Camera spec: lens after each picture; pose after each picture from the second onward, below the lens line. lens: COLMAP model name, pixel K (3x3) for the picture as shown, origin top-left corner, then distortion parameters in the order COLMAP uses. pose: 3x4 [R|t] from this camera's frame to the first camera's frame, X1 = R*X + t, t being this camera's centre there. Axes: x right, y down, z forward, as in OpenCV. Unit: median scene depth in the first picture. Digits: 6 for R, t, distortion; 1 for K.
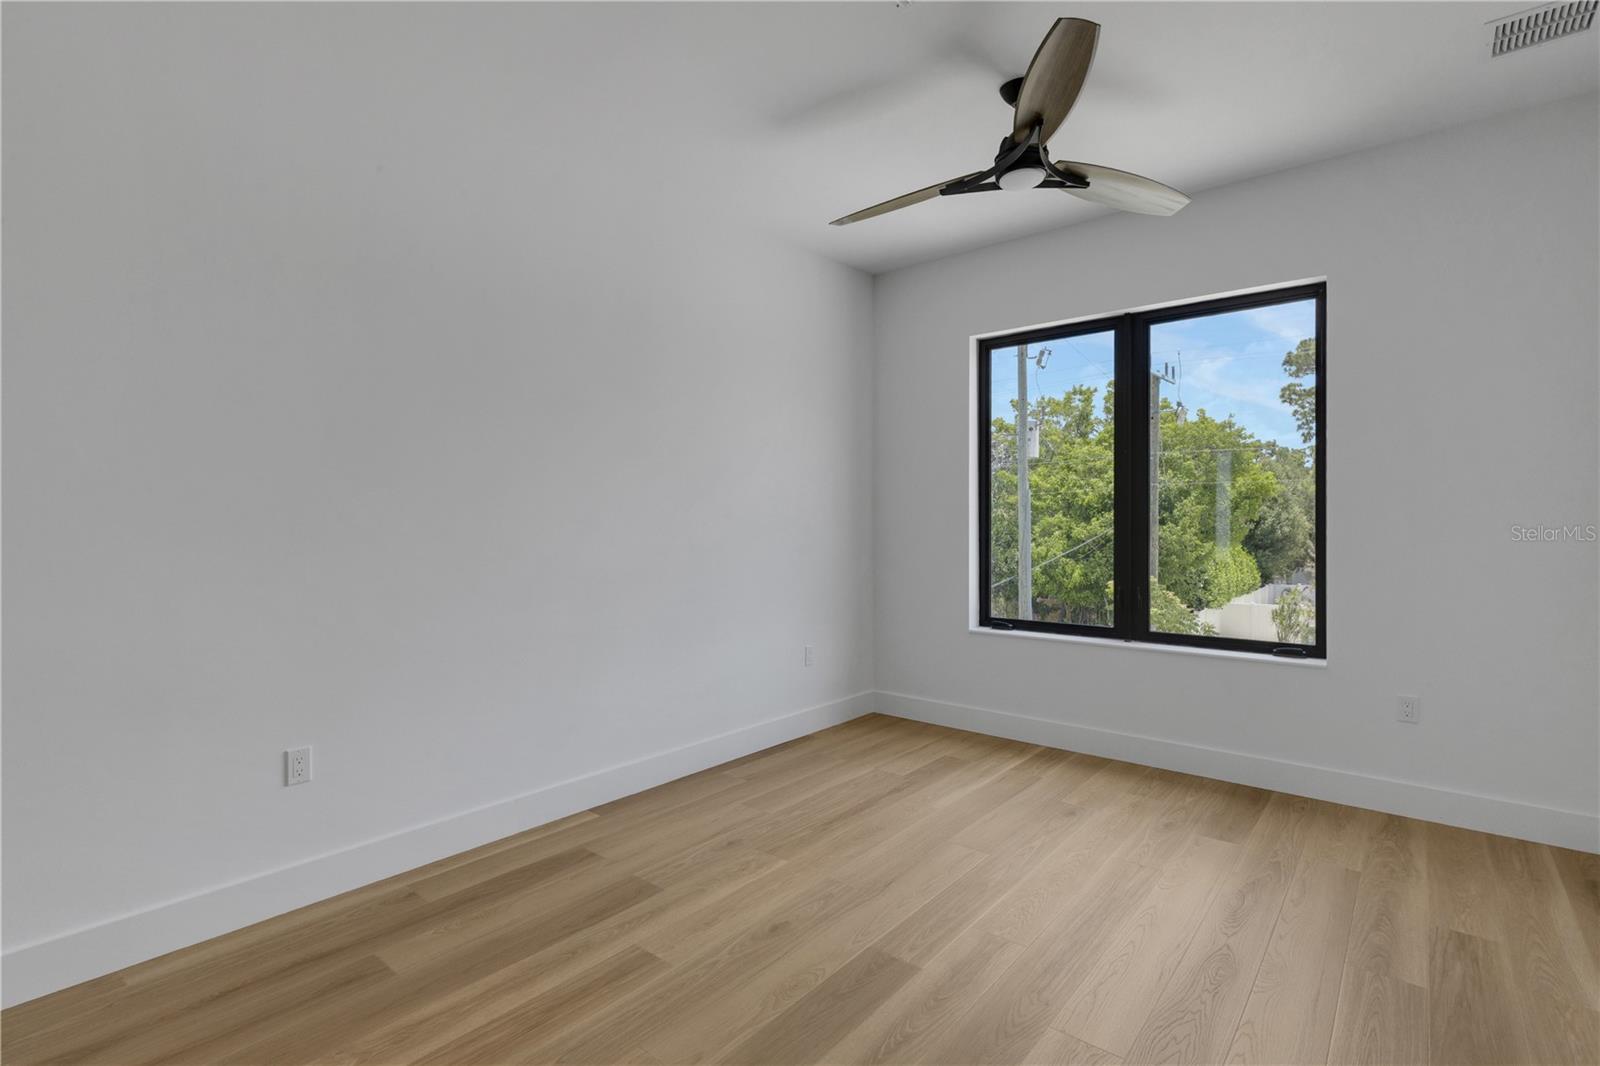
lens RADIAL K [[747.3, 0, 792.3], [0, 747.3, 524.1], [0, 0, 1]] dist [0.003844, 0.000402]
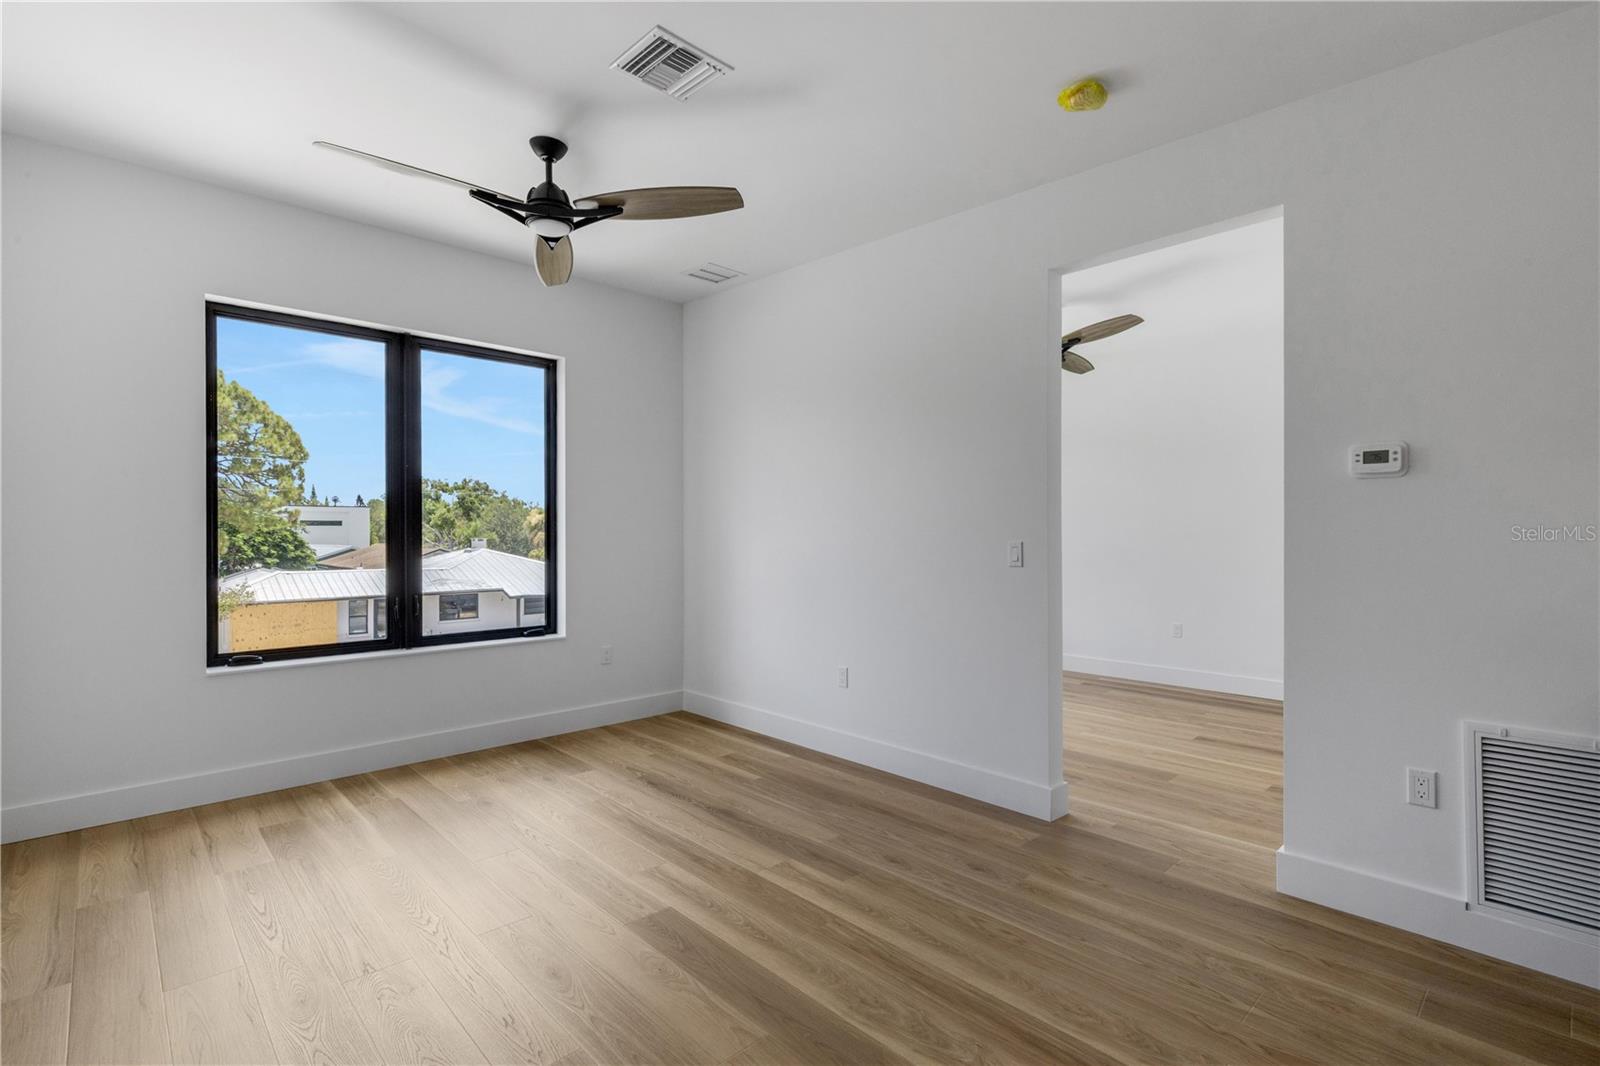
lens RADIAL K [[747.3, 0, 801.6], [0, 747.3, 534.9], [0, 0, 1]] dist [0.003844, 0.000402]
pose [[0.115807, -0.006104, 0.993253, -0.623257], [-0.000539, 0.999981, 0.006208, -0.009109], [-0.993272, -0.001254, 0.115801, 0.404304]]
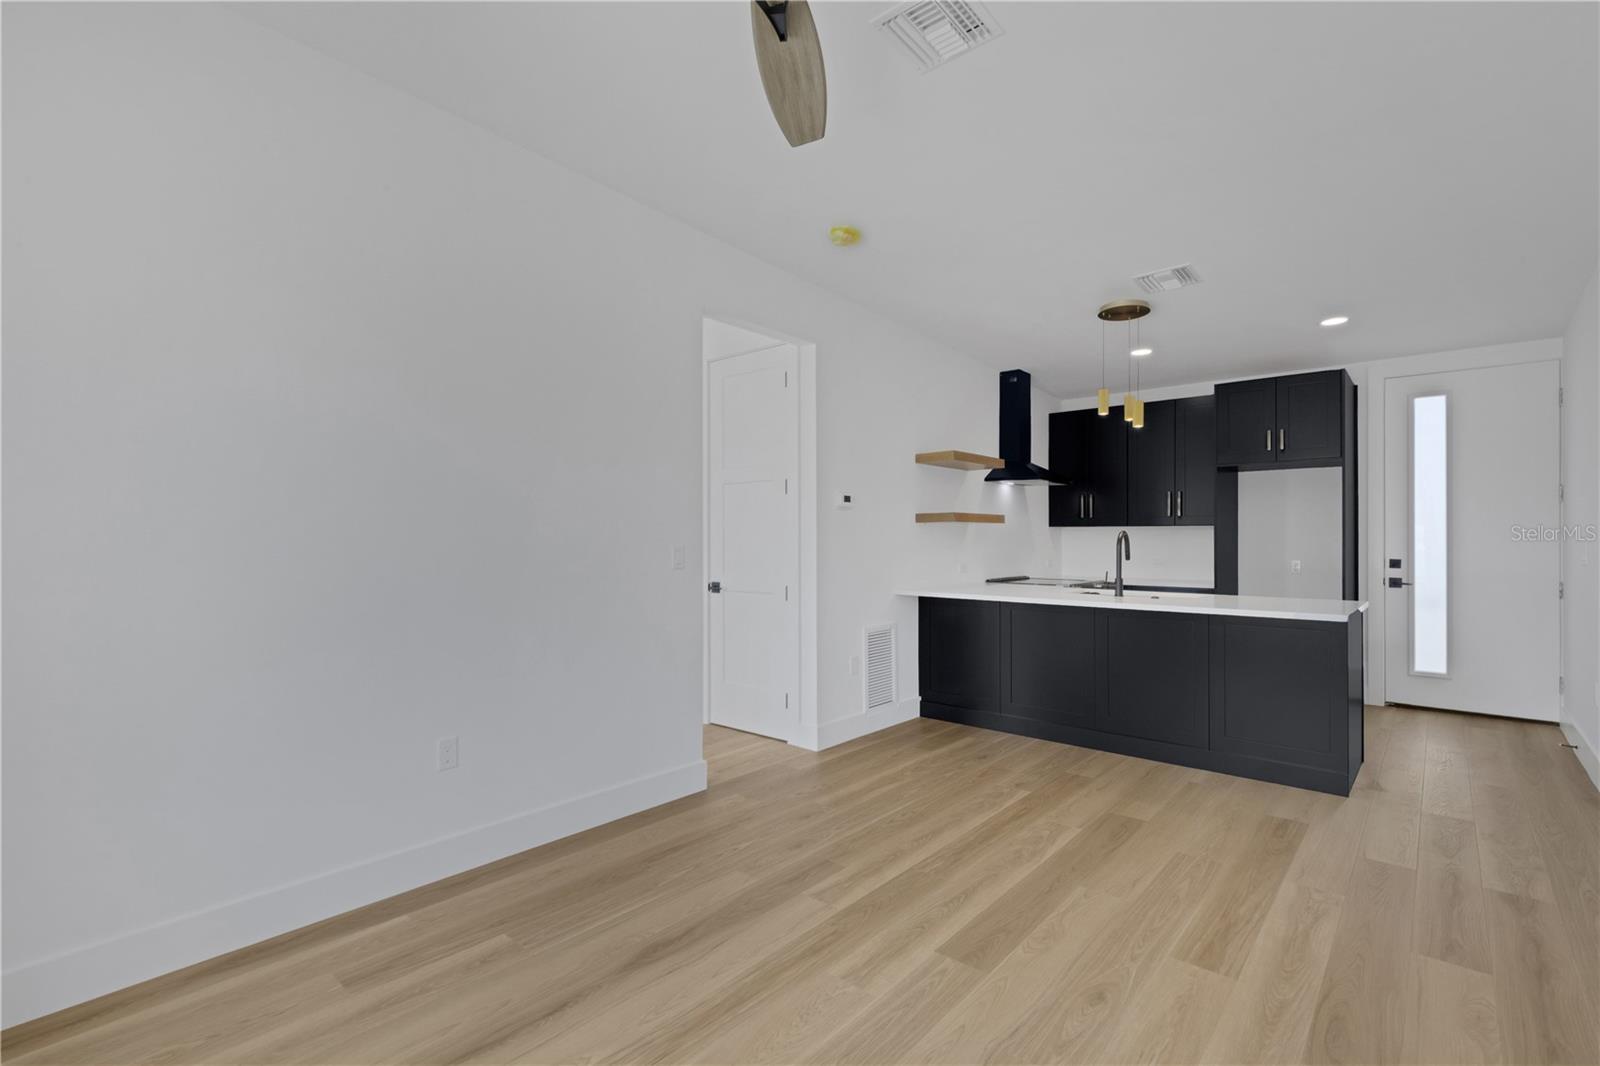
lens RADIAL K [[747.3, 0, 807.7], [0, 747.3, 532.4], [0, 0, 1]] dist [0.003844, 0.000402]
pose [[-0.999983, -0.001304, 0.005677, 0.217749], [-0.001364, 0.999943, -0.010585, 0.002121], [-0.005663, -0.010593, -0.999928, 1.296921]]
